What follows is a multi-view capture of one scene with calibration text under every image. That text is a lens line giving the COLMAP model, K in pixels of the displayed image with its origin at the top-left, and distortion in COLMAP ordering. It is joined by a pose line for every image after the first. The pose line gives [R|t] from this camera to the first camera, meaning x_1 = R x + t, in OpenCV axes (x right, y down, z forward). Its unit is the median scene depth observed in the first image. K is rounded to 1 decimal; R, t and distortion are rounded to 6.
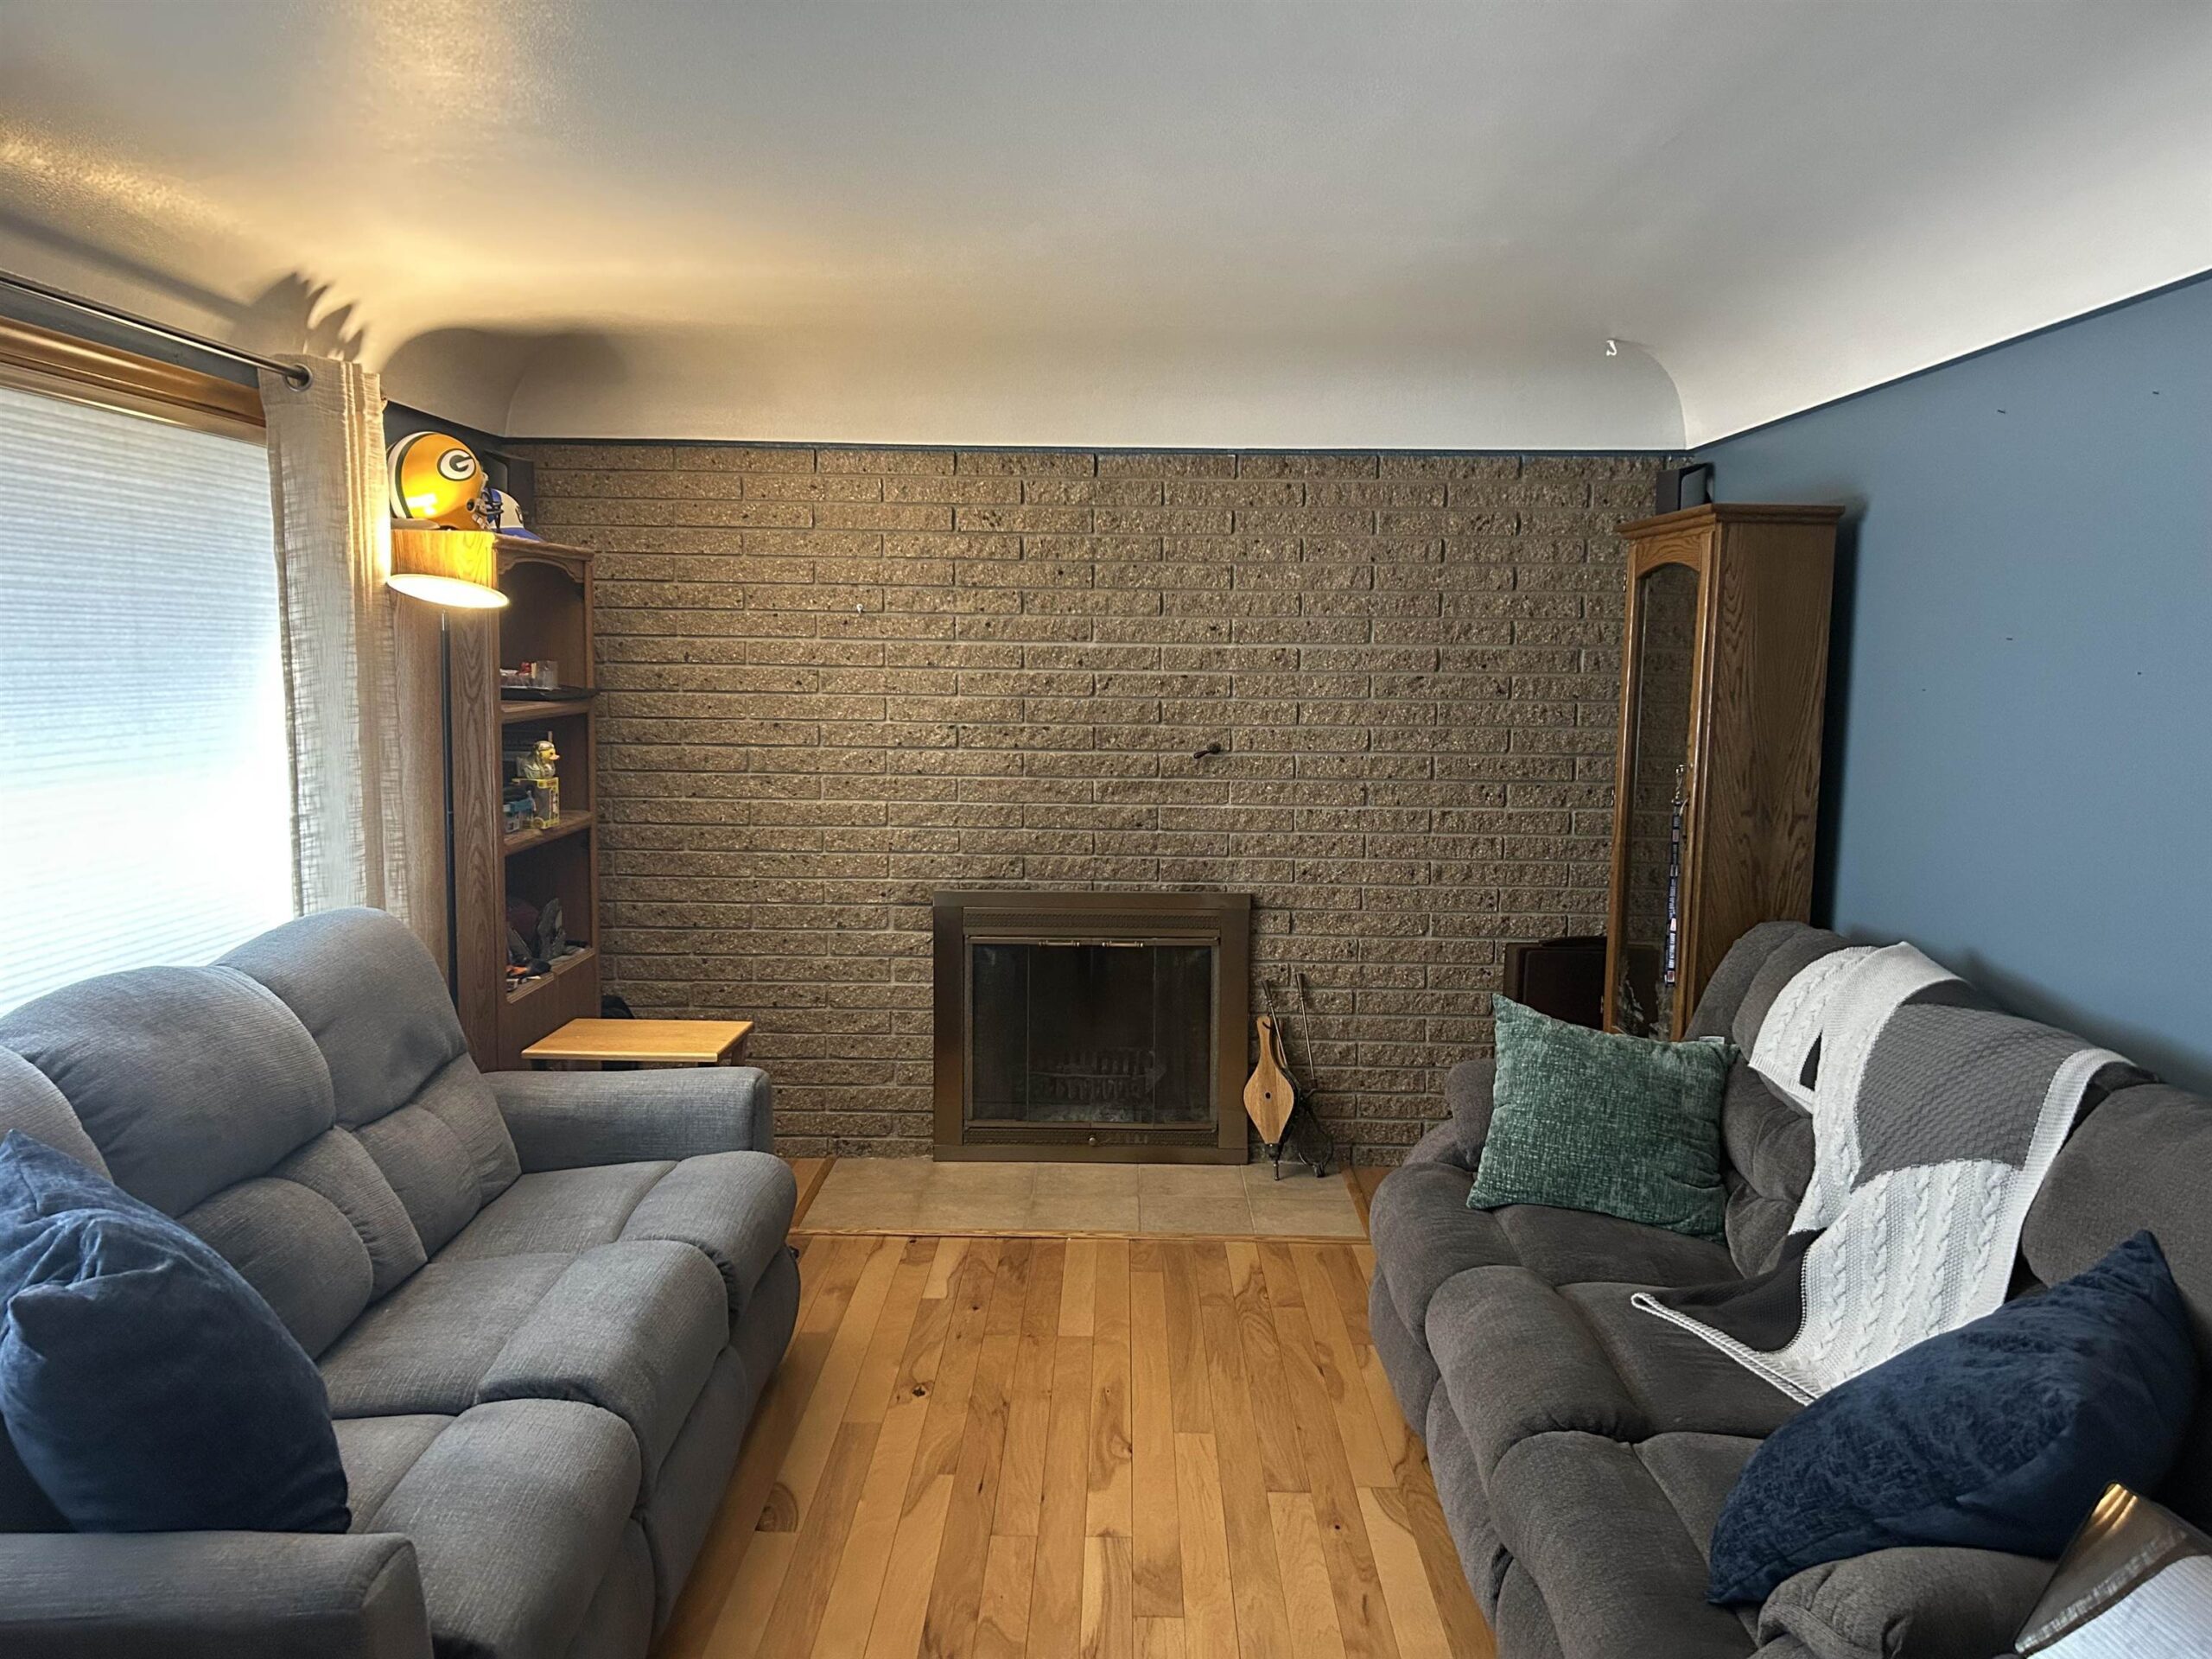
lens RADIAL K [[1676.3, 0, 1102.0], [0, 1676.3, 841.8], [0, 0, 1]] dist [0.062172, -0.026516]
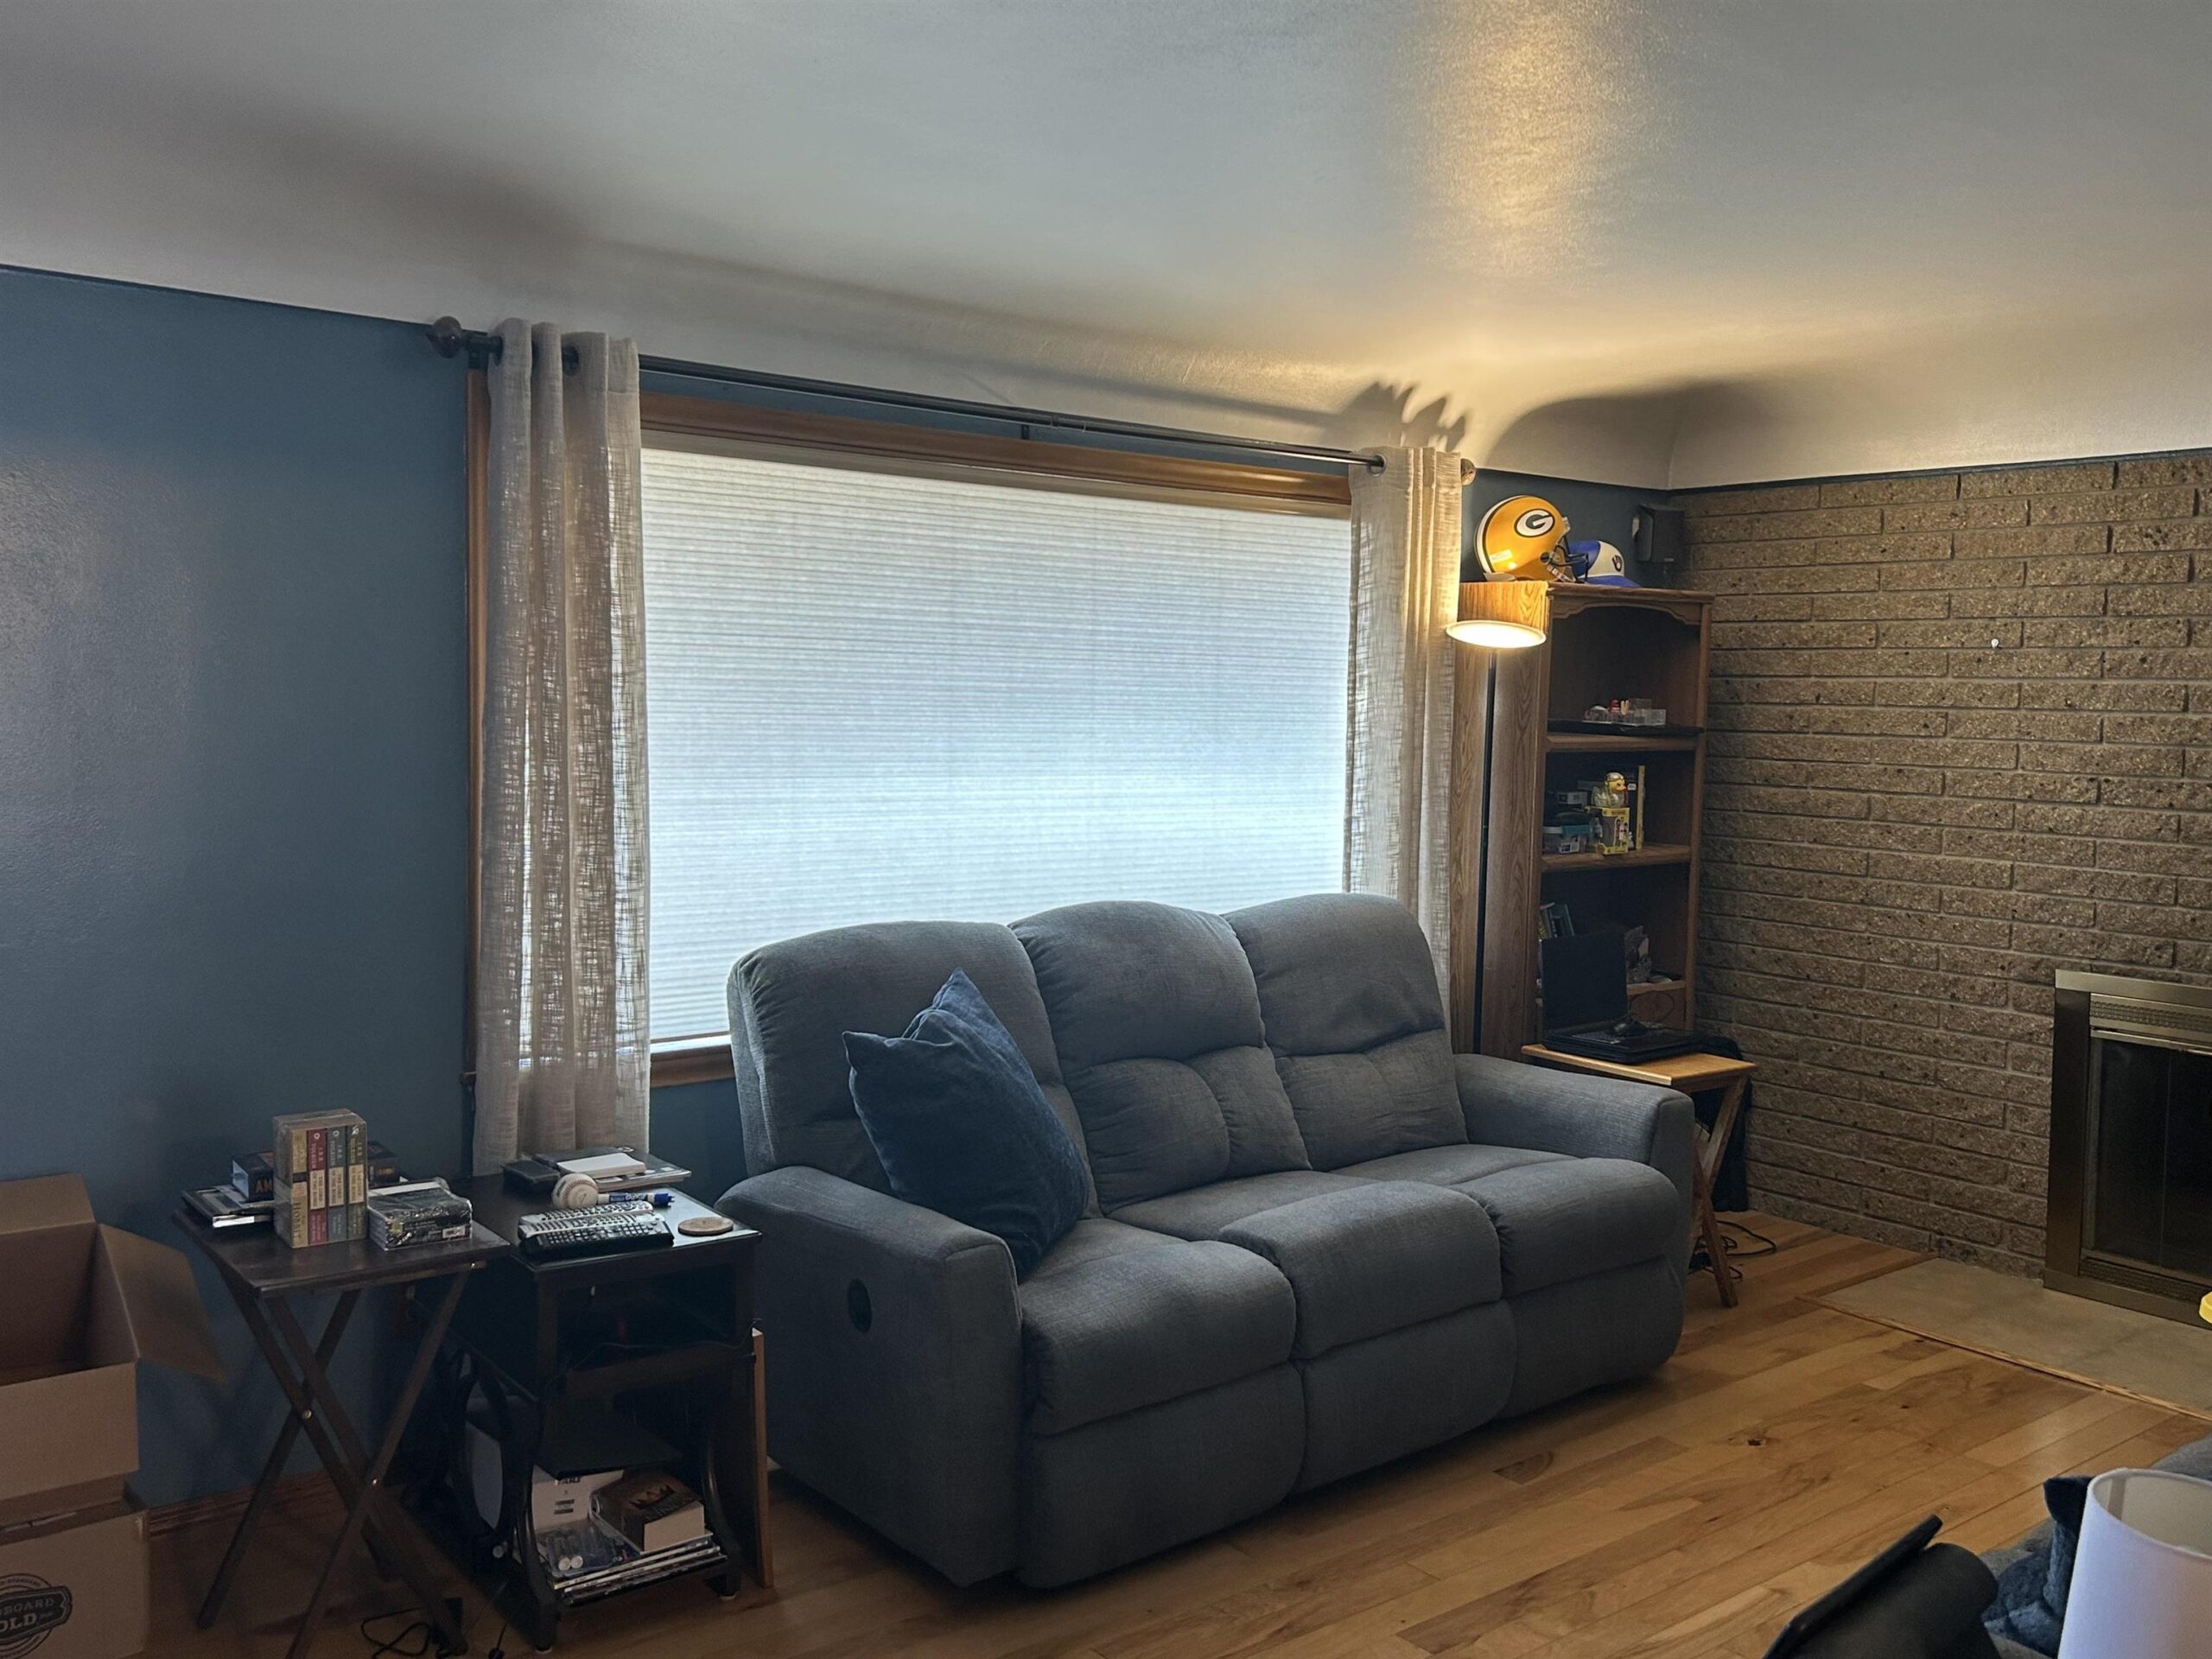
lens RADIAL K [[1972.9, 0, 1104.8], [0, 1972.9, 840.4], [0, 0, 1]] dist [0.069279, -0.051692]
pose [[0.622339, 0.062271, -0.780267, 0.405690], [-0.105358, 0.994423, -0.004670, 0.020565], [0.775625, 0.085114, 0.625429, -0.026596]]
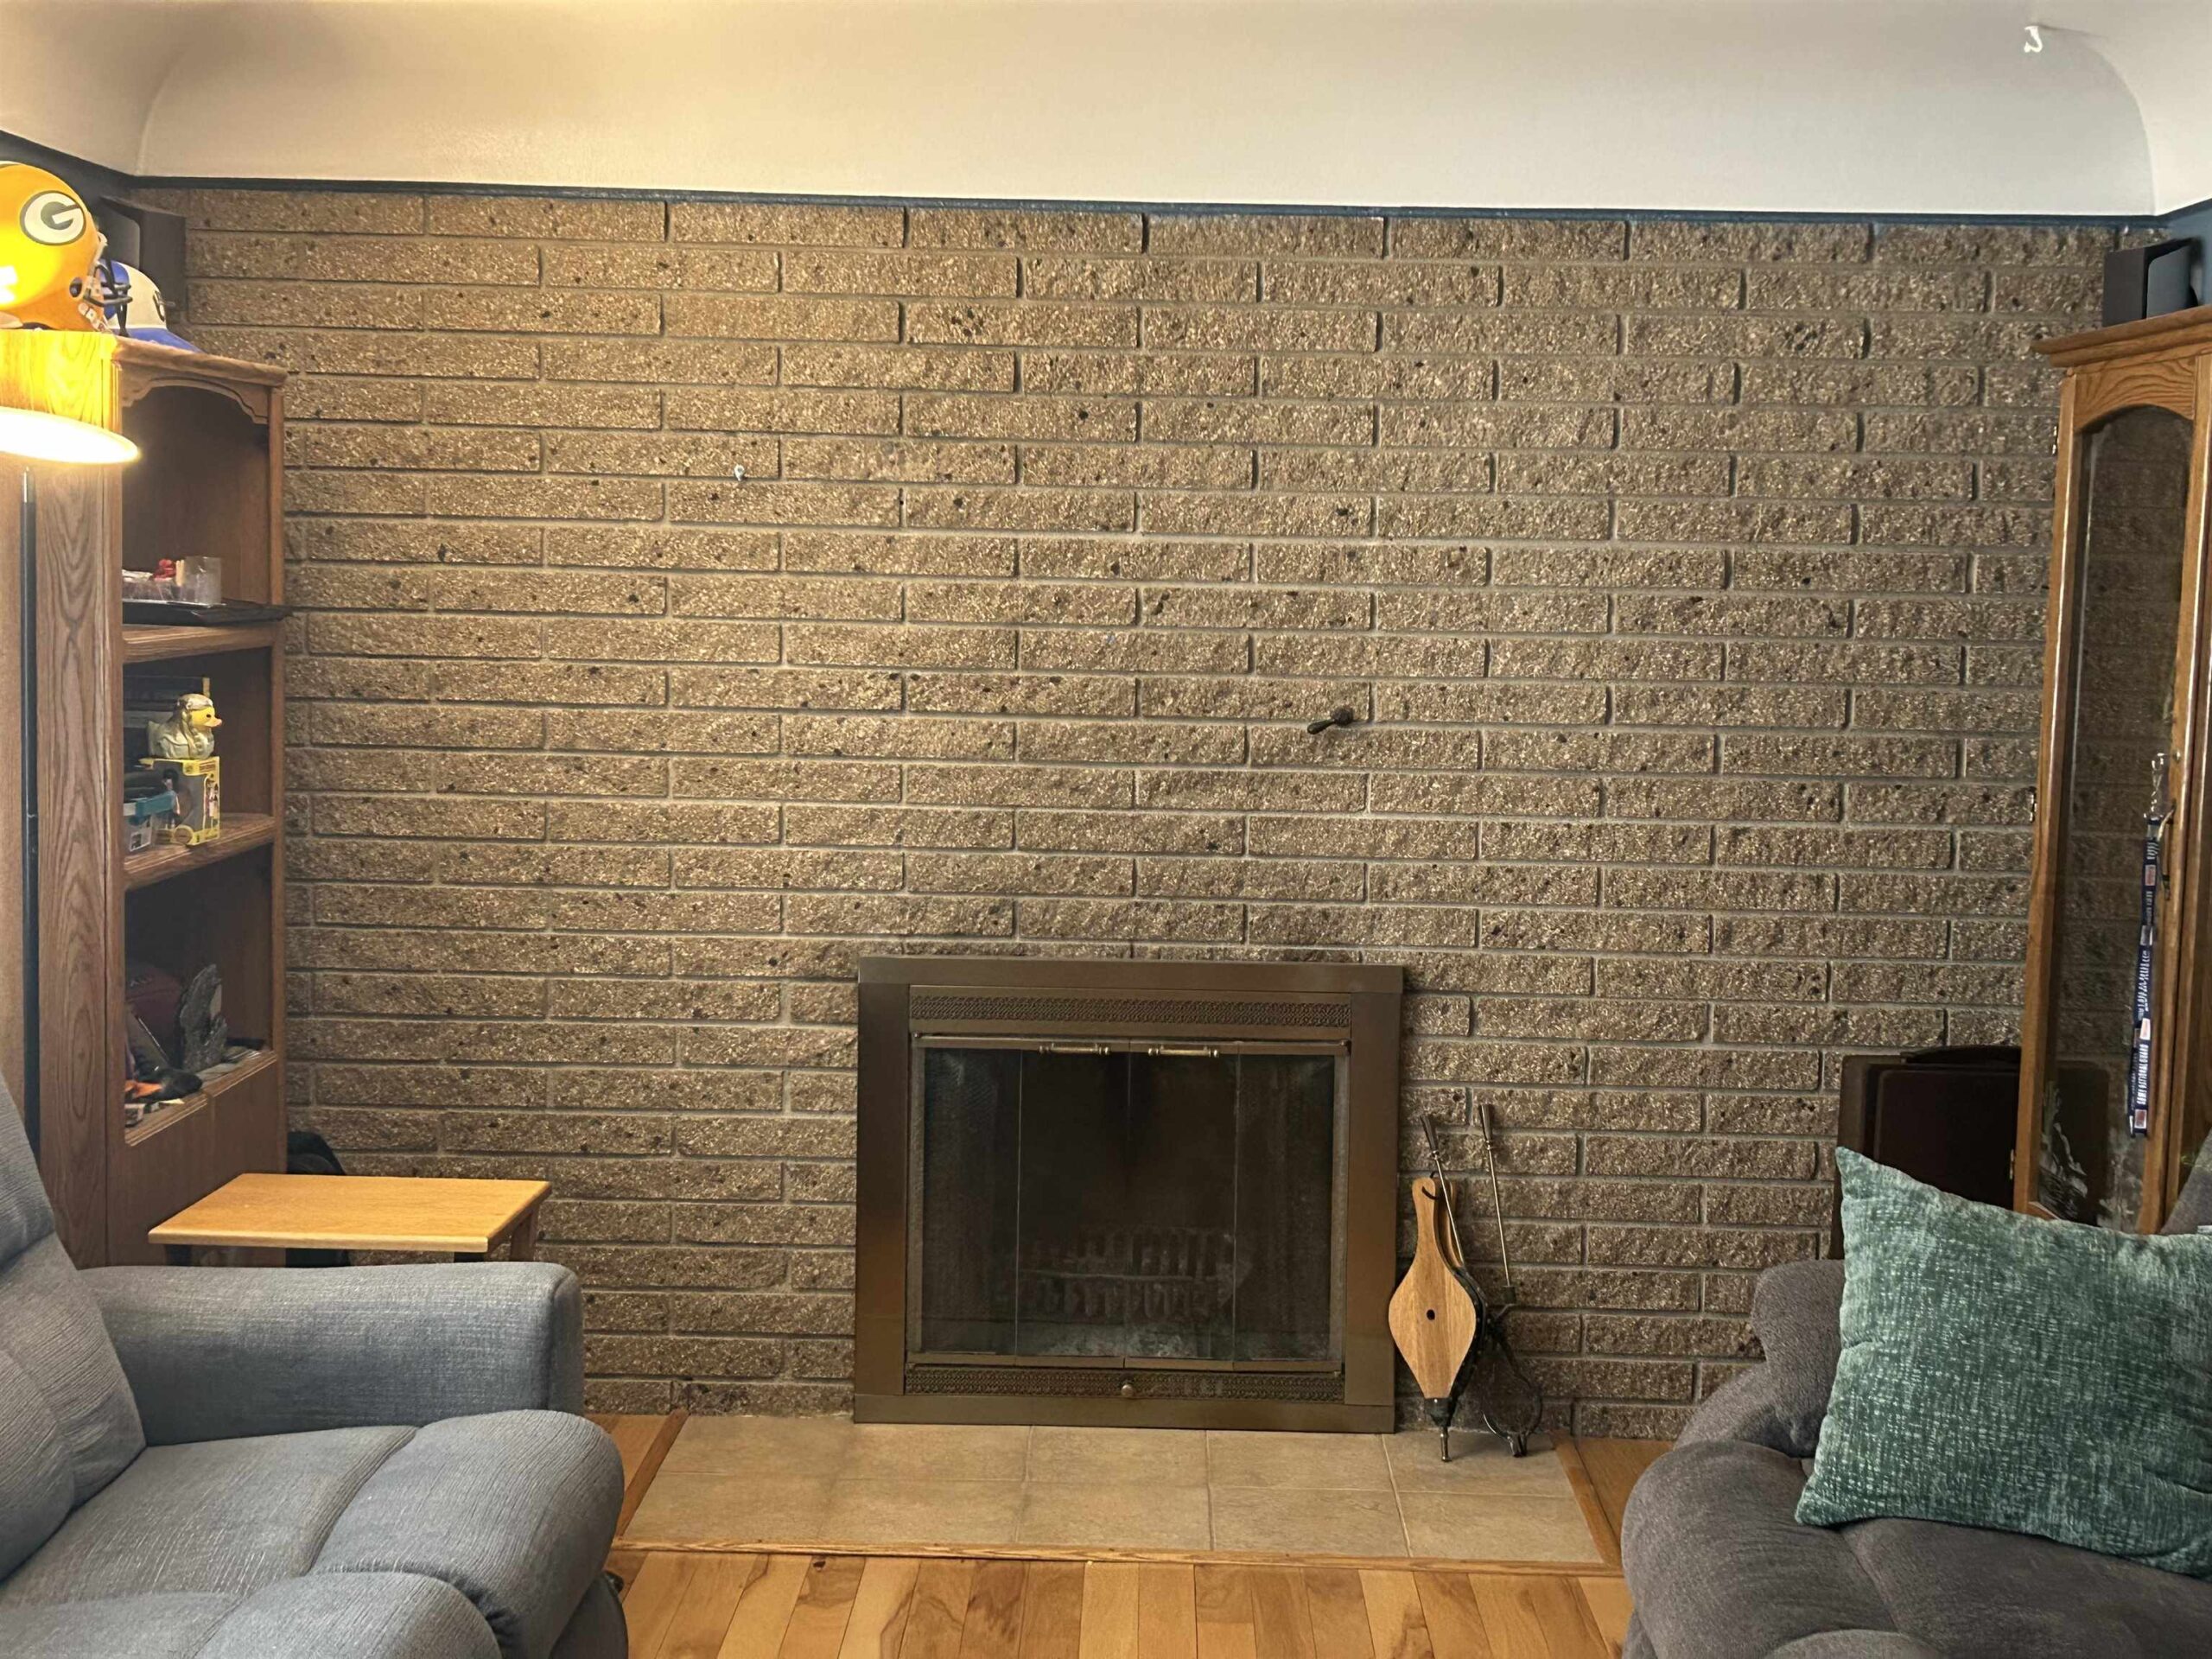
lens RADIAL K [[2778.8, 0, 1116.7], [0, 2778.8, 816.6], [0, 0, 1]] dist [0.060964, 0.000000]
pose [[0.999958, 0.009079, 0.000883, -0.012616], [-0.009060, 0.999771, -0.019402, -0.001588], [-0.001059, 0.019393, 0.999811, 0.033464]]
